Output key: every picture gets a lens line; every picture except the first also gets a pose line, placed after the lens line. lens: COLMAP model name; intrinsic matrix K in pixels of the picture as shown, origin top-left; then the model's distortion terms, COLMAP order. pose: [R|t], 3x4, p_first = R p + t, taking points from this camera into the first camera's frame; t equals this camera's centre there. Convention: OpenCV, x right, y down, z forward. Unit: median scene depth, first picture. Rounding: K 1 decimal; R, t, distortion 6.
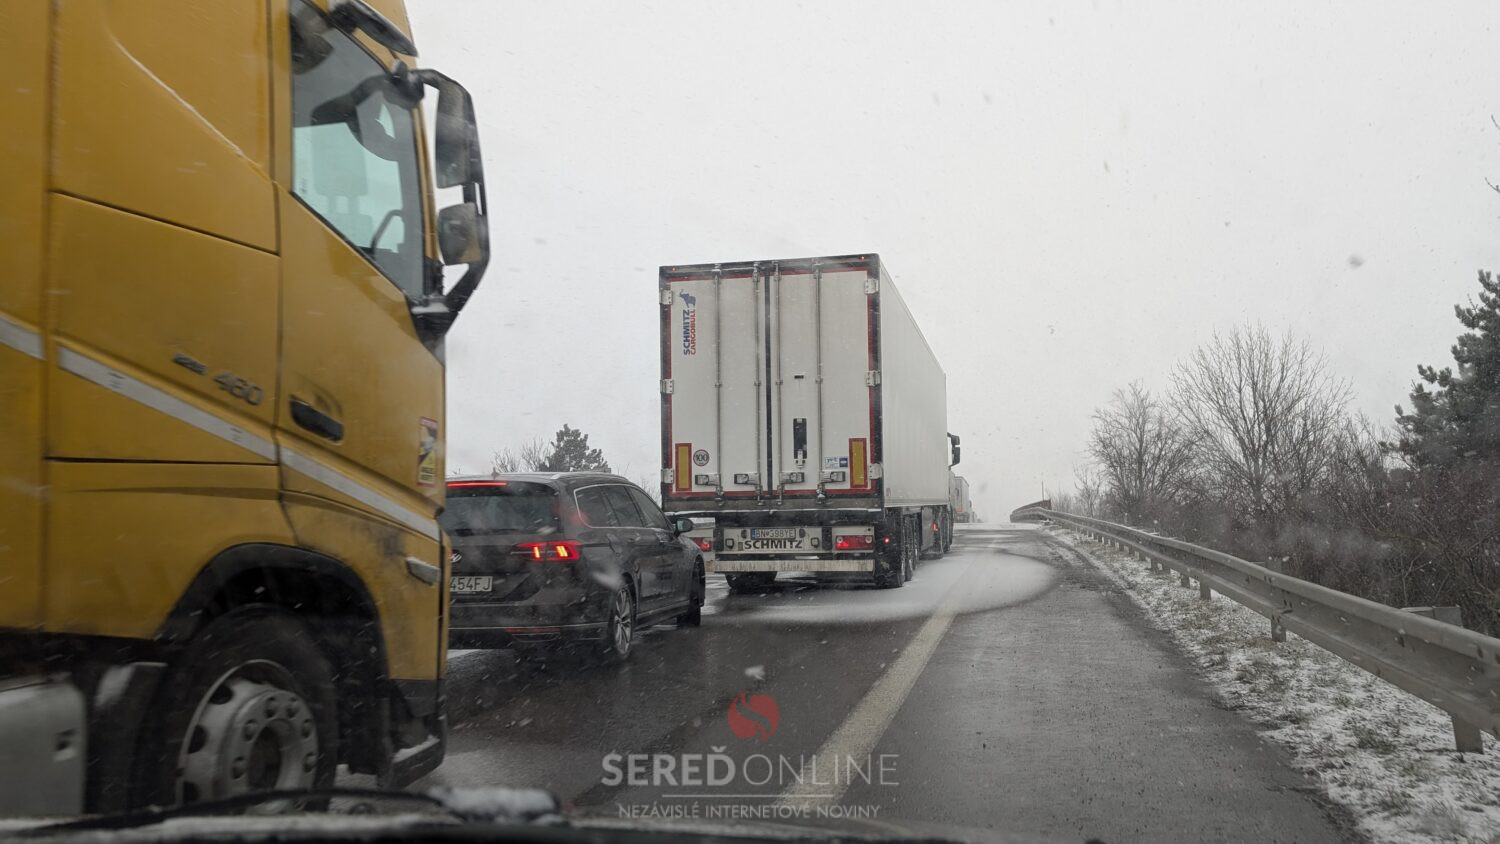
lens RADIAL K [[1113.2, 0, 746.9], [0, 1113.2, 411.4], [0, 0, 1]] dist [0.117681, -0.000969]
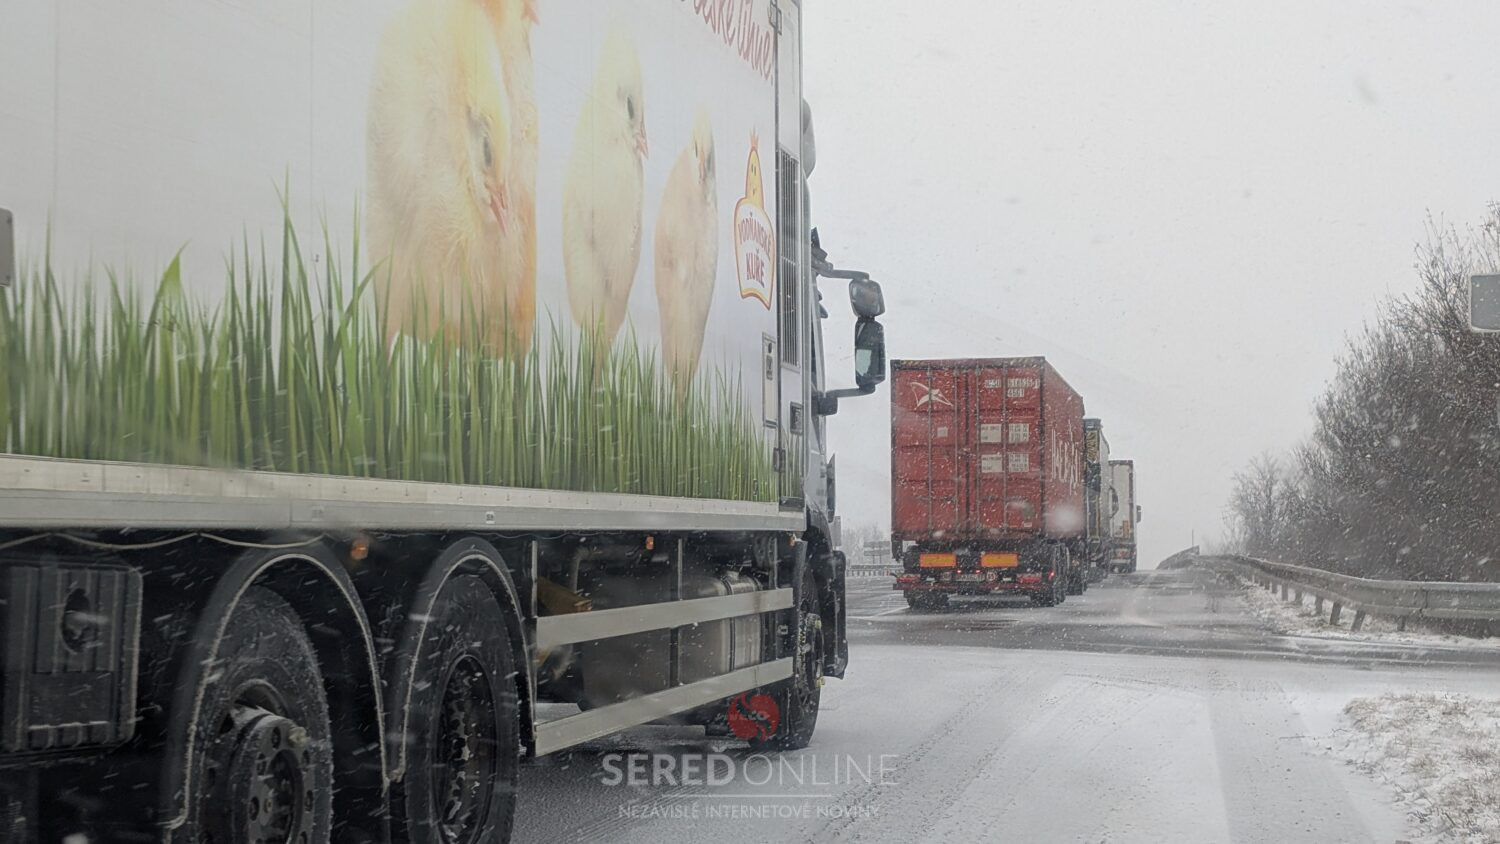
lens RADIAL K [[2213.4, 0, 748.5], [0, 2213.4, 423.2], [0, 0, 1]] dist [0.029628, 0.024823]
pose [[0.998352, 0.023003, 0.052569, -0.368183], [-0.024254, 0.999435, 0.023273, -0.104905], [-0.052004, -0.024509, 0.998346, -1.466176]]
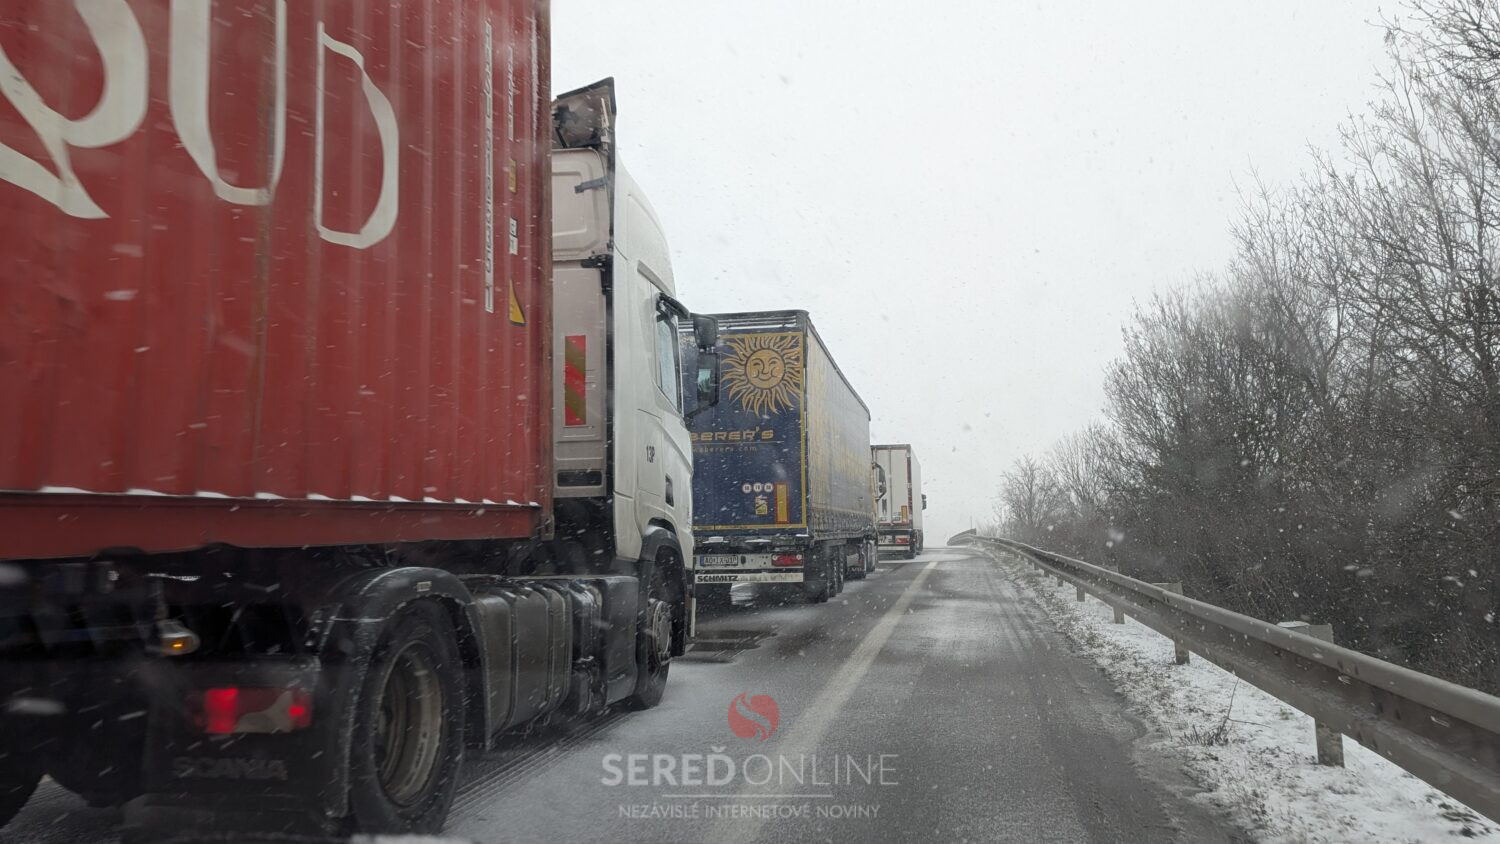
lens RADIAL K [[1113.2, 0, 746.9], [0, 1113.2, 411.4], [0, 0, 1]] dist [0.117681, -0.000969]
pose [[0.998377, 0.013129, 0.055414, -0.143858], [-0.011716, 0.999600, -0.025744, -0.043185], [-0.055730, 0.025053, 0.998132, -0.579739]]
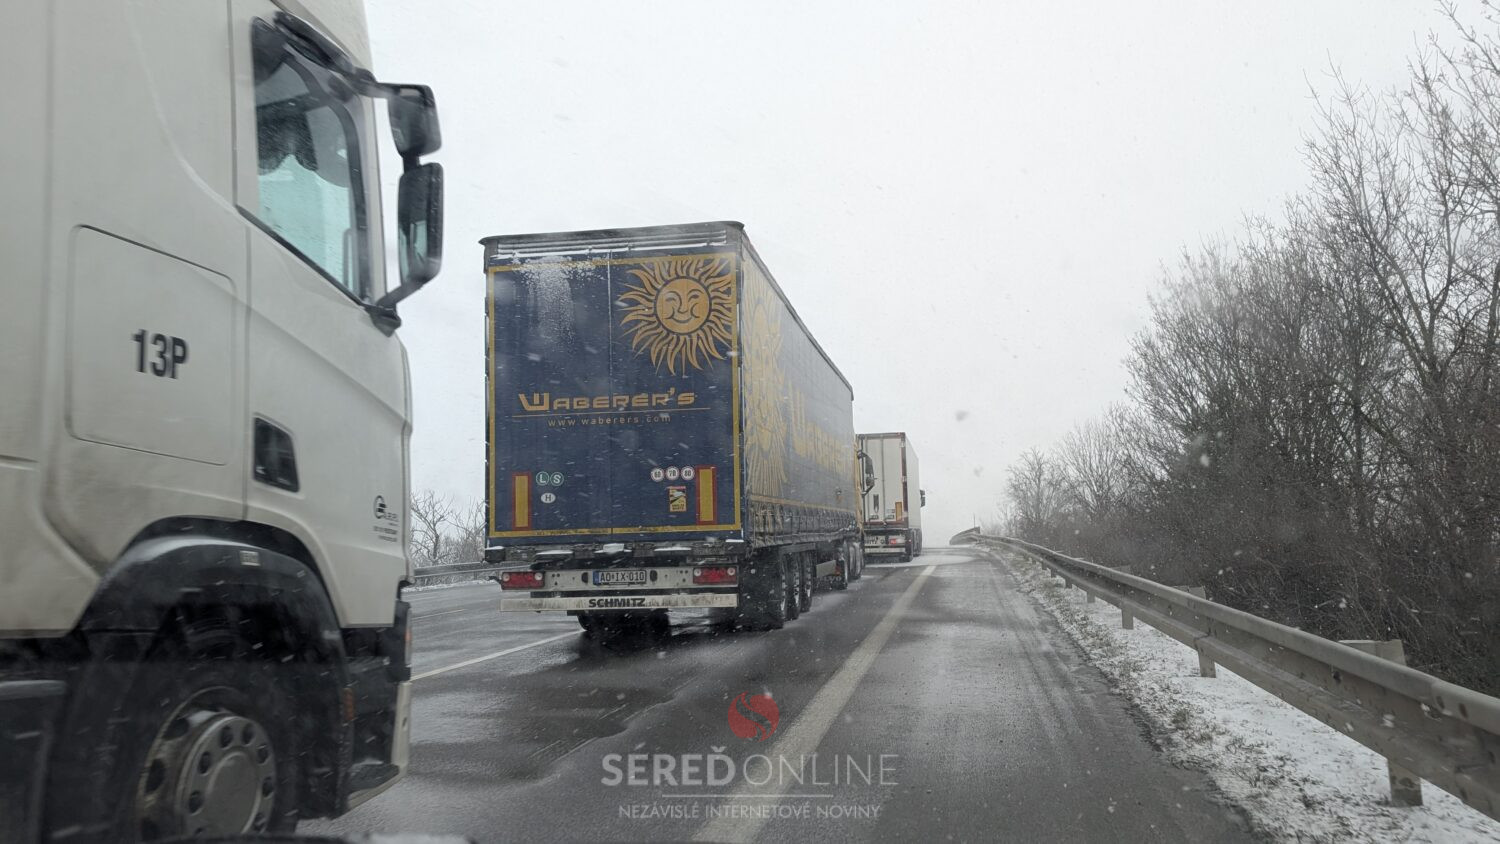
lens RADIAL K [[1113.2, 0, 746.9], [0, 1113.2, 411.4], [0, 0, 1]] dist [0.117681, -0.000969]
pose [[0.998573, 0.006581, 0.053006, -0.116904], [-0.005259, 0.999673, -0.025037, -0.035828], [-0.053153, 0.024723, 0.998280, -0.475672]]
